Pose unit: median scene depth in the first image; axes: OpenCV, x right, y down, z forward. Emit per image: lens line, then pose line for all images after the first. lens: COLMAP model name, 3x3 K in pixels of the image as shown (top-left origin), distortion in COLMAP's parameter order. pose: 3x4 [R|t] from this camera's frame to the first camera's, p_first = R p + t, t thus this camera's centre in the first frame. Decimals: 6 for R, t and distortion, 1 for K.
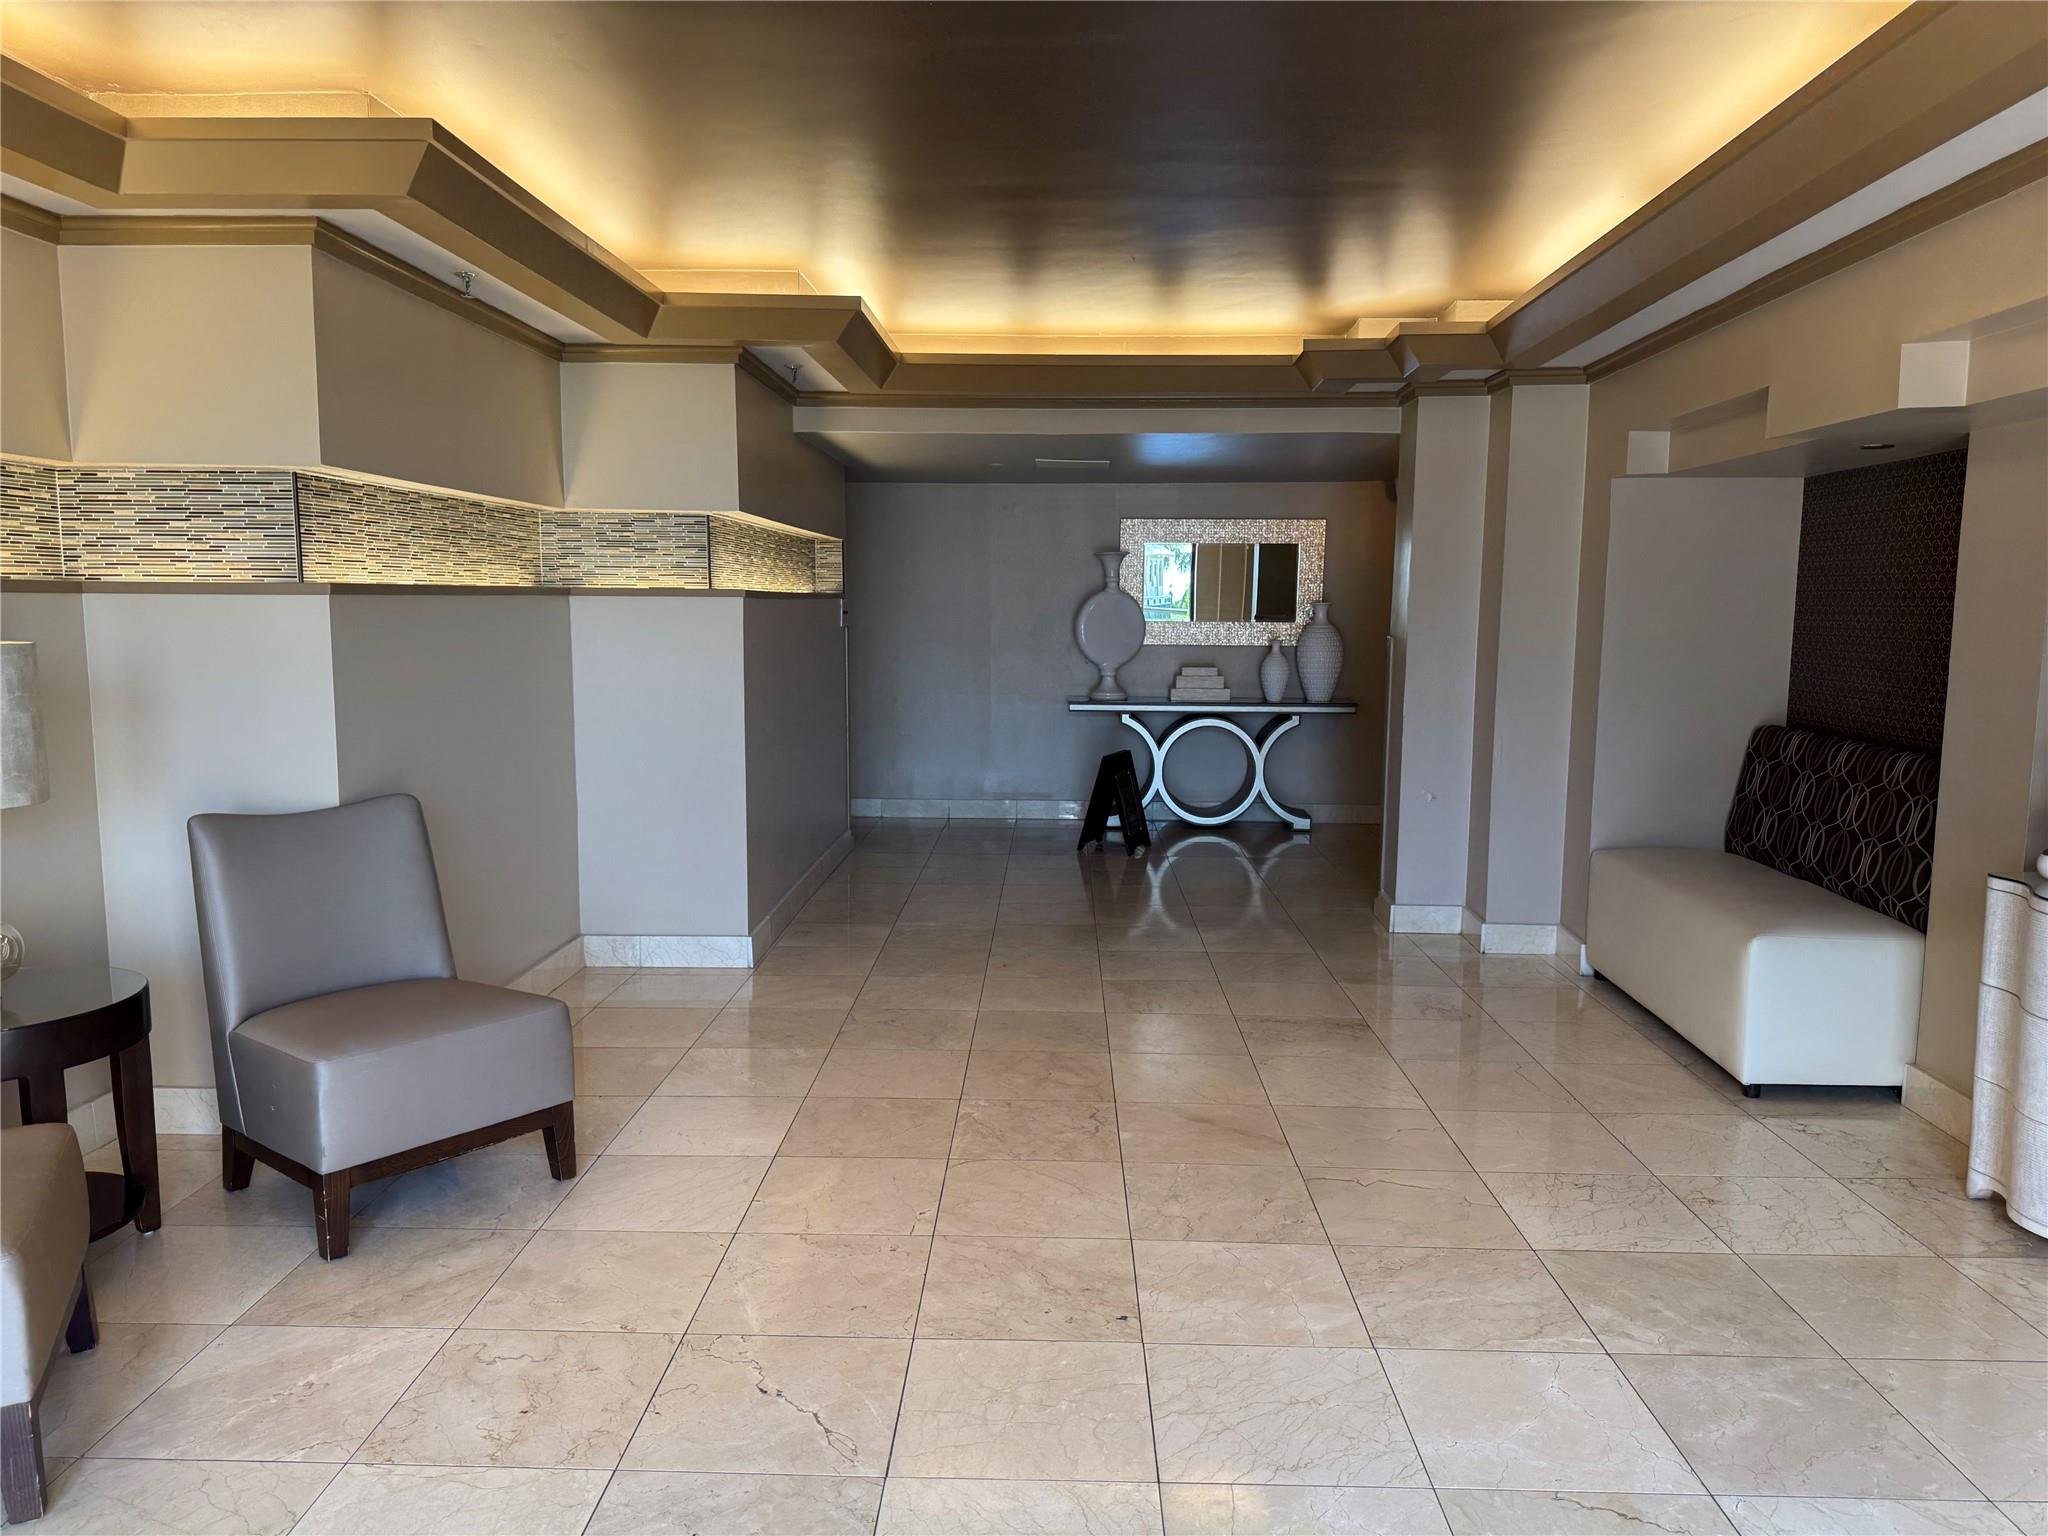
lens RADIAL K [[1418.9, 0, 1024.0], [0, 1418.9, 768.0], [0, 0, 1]] dist [0.068497, -0.106779]
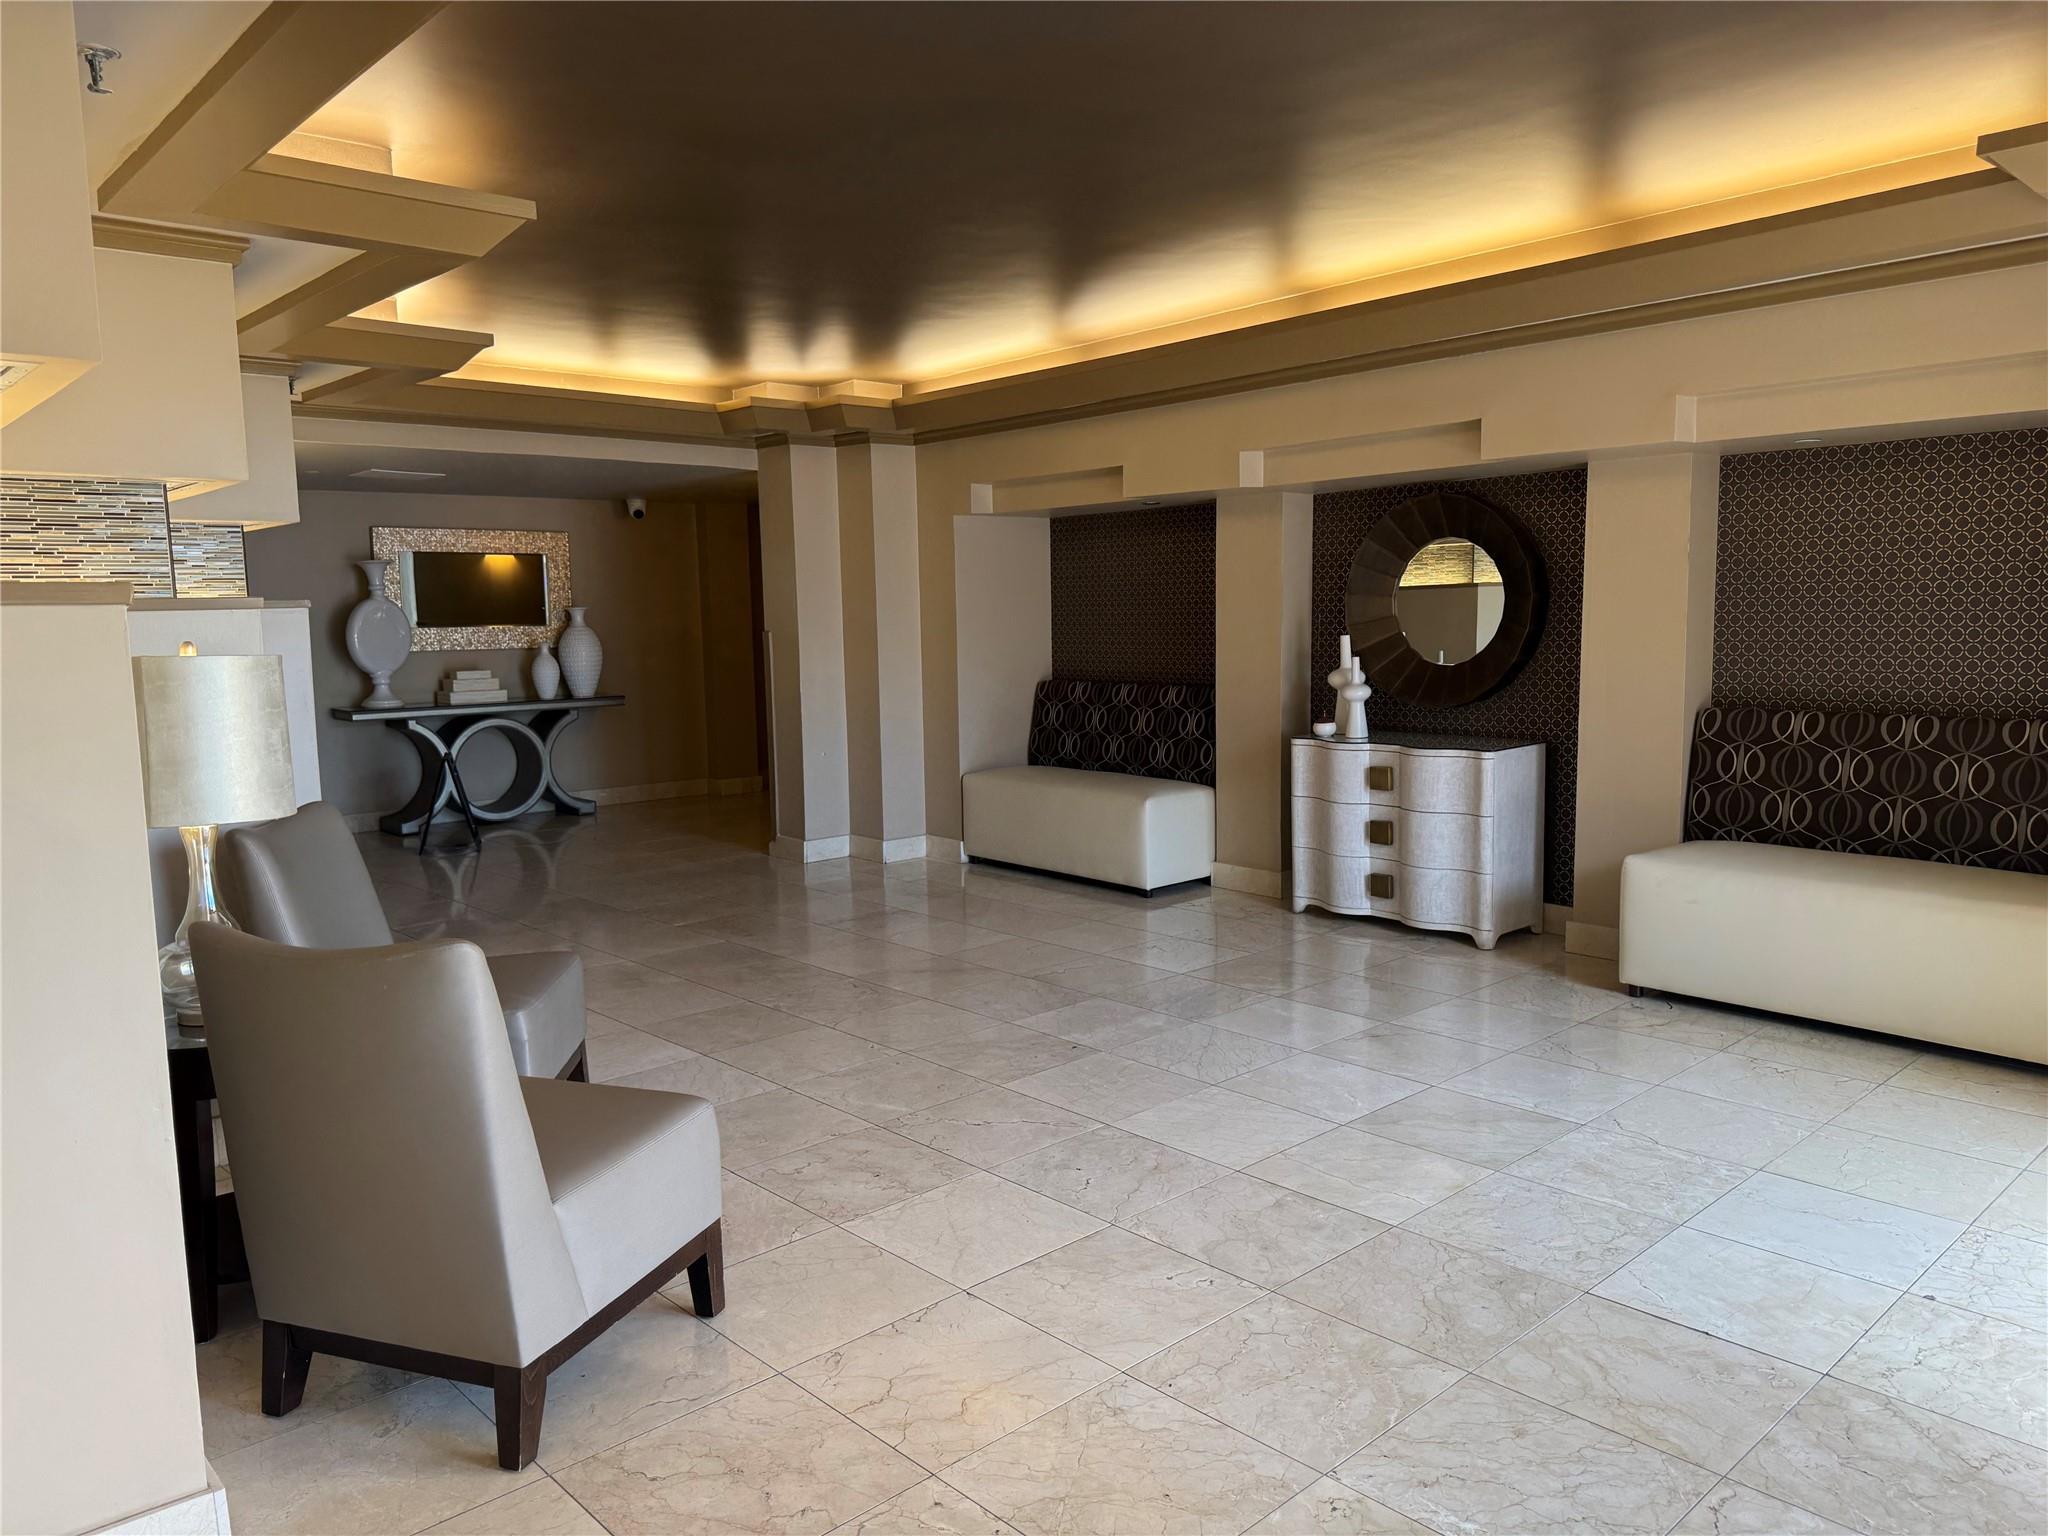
lens RADIAL K [[1418.9, 0, 1024.0], [0, 1418.9, 768.0], [0, 0, 1]] dist [0.068497, -0.106779]
pose [[0.712871, -0.098754, 0.694307, -0.779706], [0.102357, 0.994085, 0.036300, 0.008132], [-0.693785, 0.045190, 0.718763, -0.087157]]
